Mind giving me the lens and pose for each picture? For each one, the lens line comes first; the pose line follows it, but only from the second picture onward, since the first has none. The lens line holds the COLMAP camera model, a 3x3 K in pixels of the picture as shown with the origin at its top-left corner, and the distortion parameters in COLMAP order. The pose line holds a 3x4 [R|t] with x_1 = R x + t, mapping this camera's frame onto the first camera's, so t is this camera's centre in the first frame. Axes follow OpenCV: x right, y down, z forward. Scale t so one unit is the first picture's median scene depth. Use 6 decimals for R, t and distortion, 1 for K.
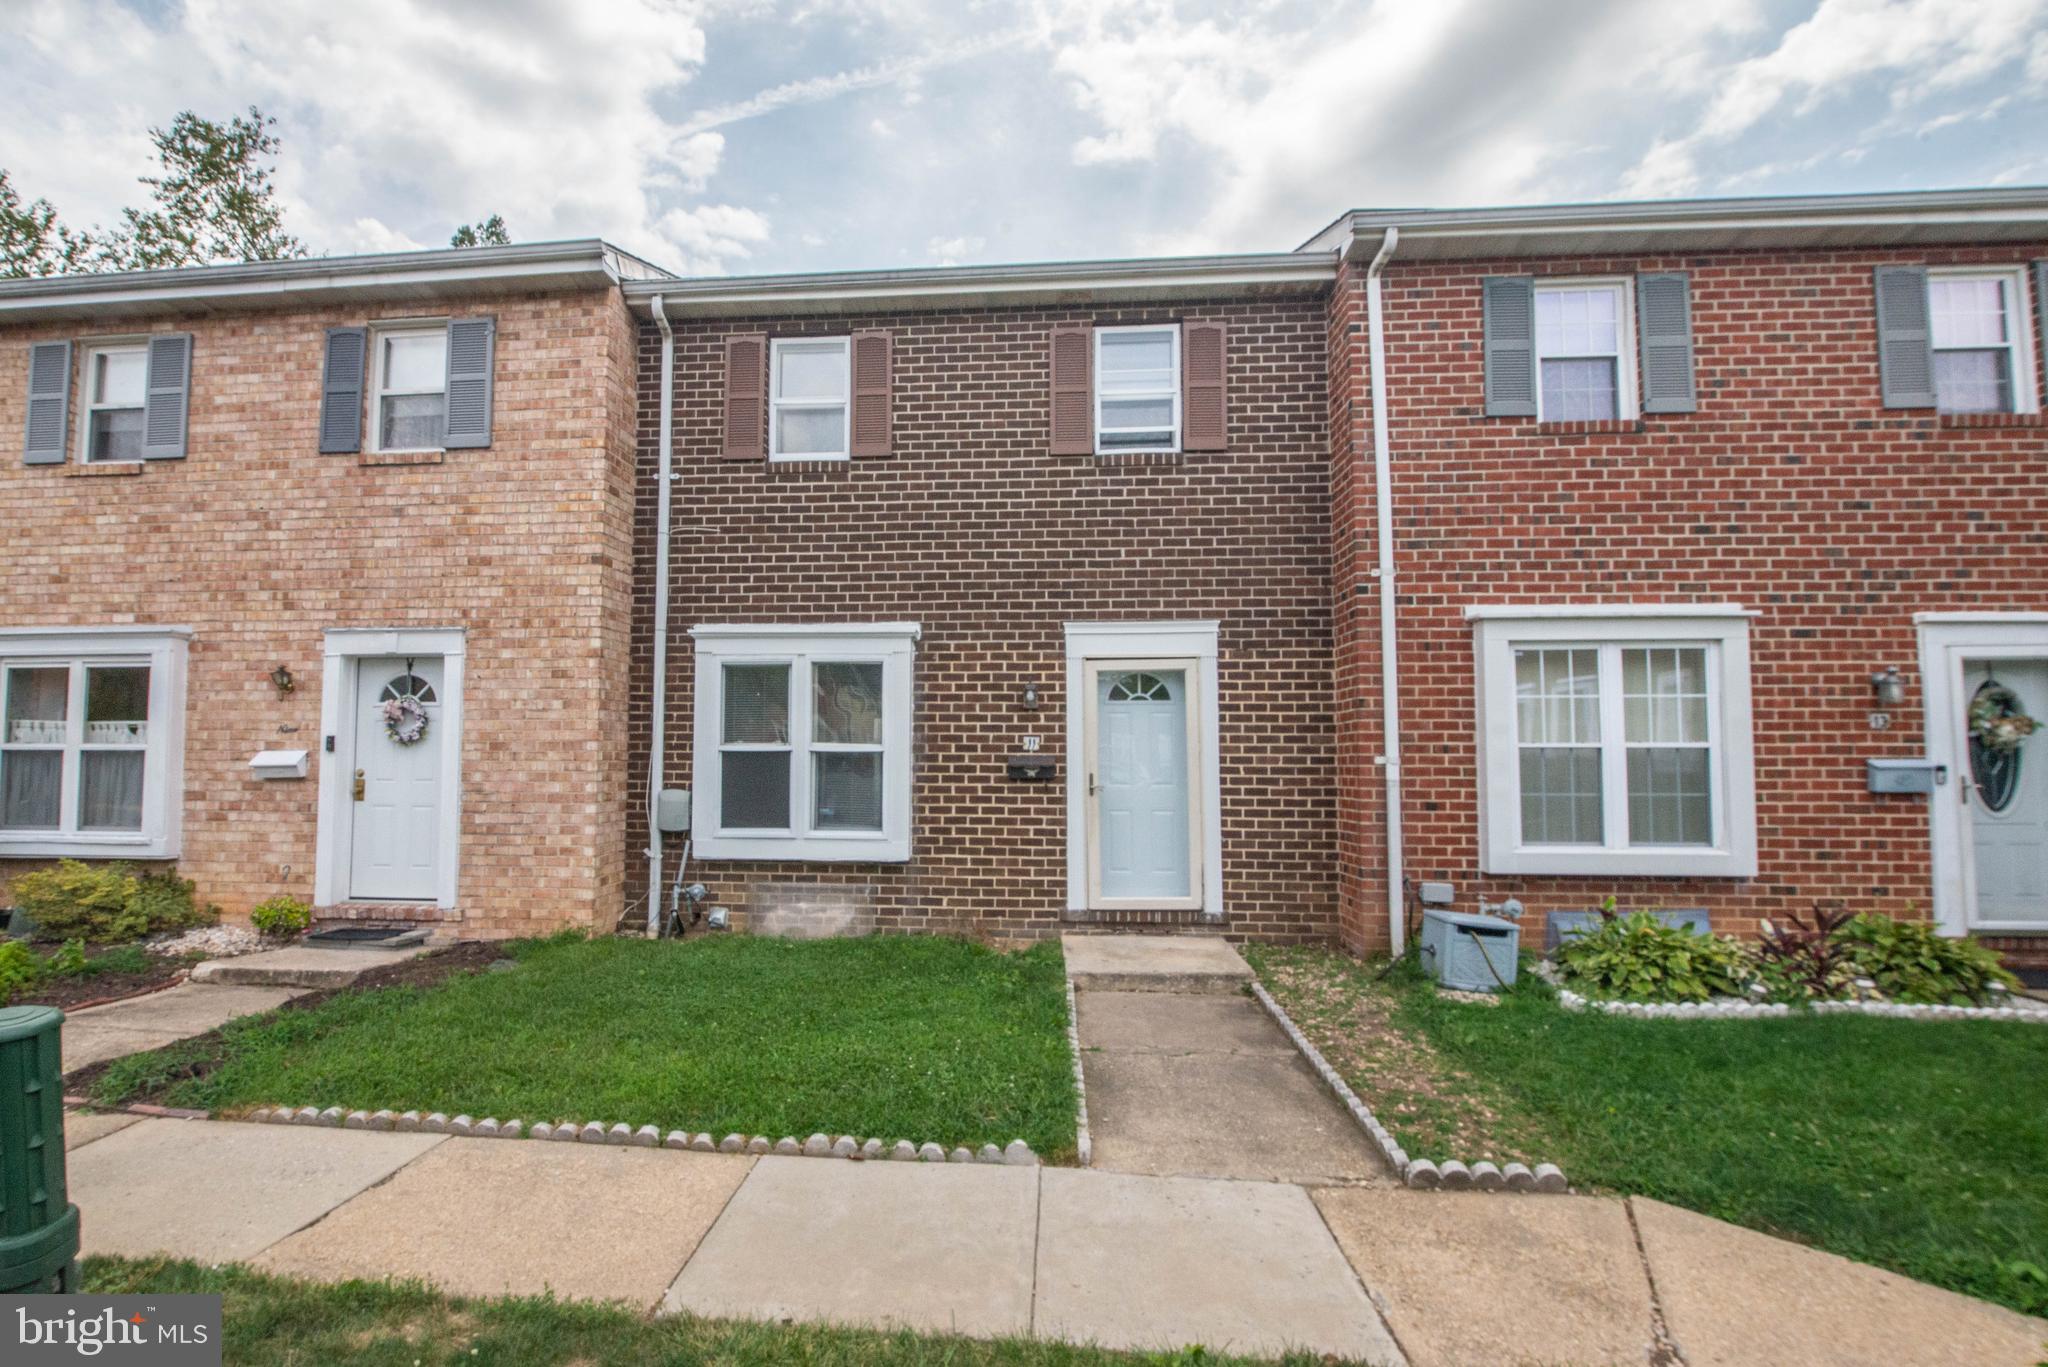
lens RADIAL K [[948.6, 0, 1013.3], [0, 948.6, 684.3], [0, 0, 1]] dist [-0.017745, 0.000073]
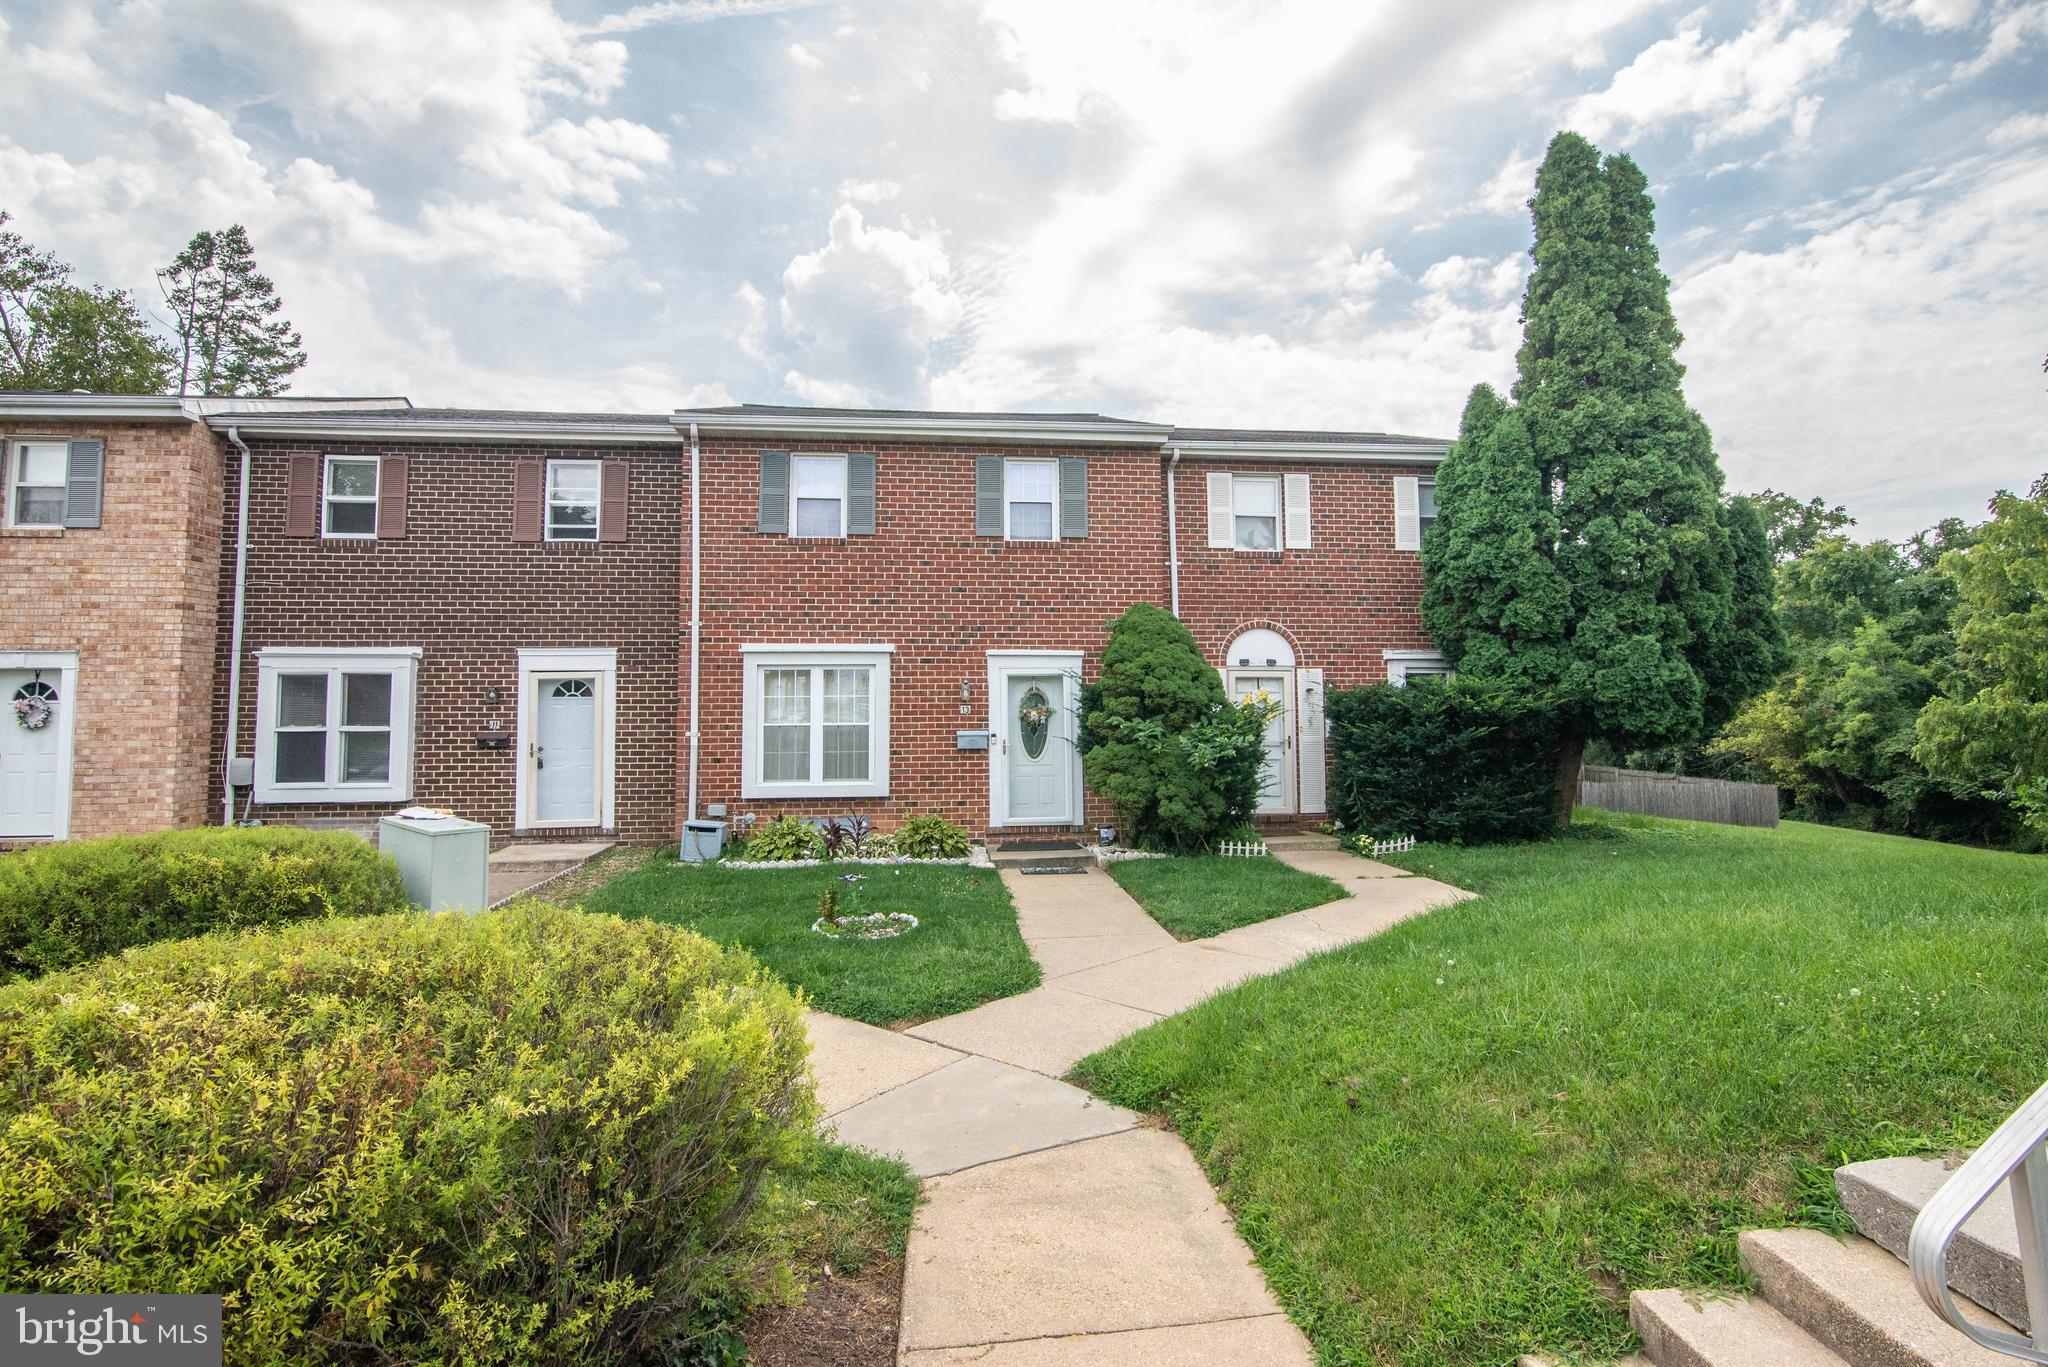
lens RADIAL K [[948.6, 0, 1118.5], [0, 948.6, 637.4], [0, 0, 1]] dist [-0.017745, 0.000073]
pose [[0.981355, 0.004307, 0.192158, 0.736230], [-0.003668, 0.999986, -0.003683, -0.081039], [-0.192171, 0.002910, 0.981357, -0.736921]]
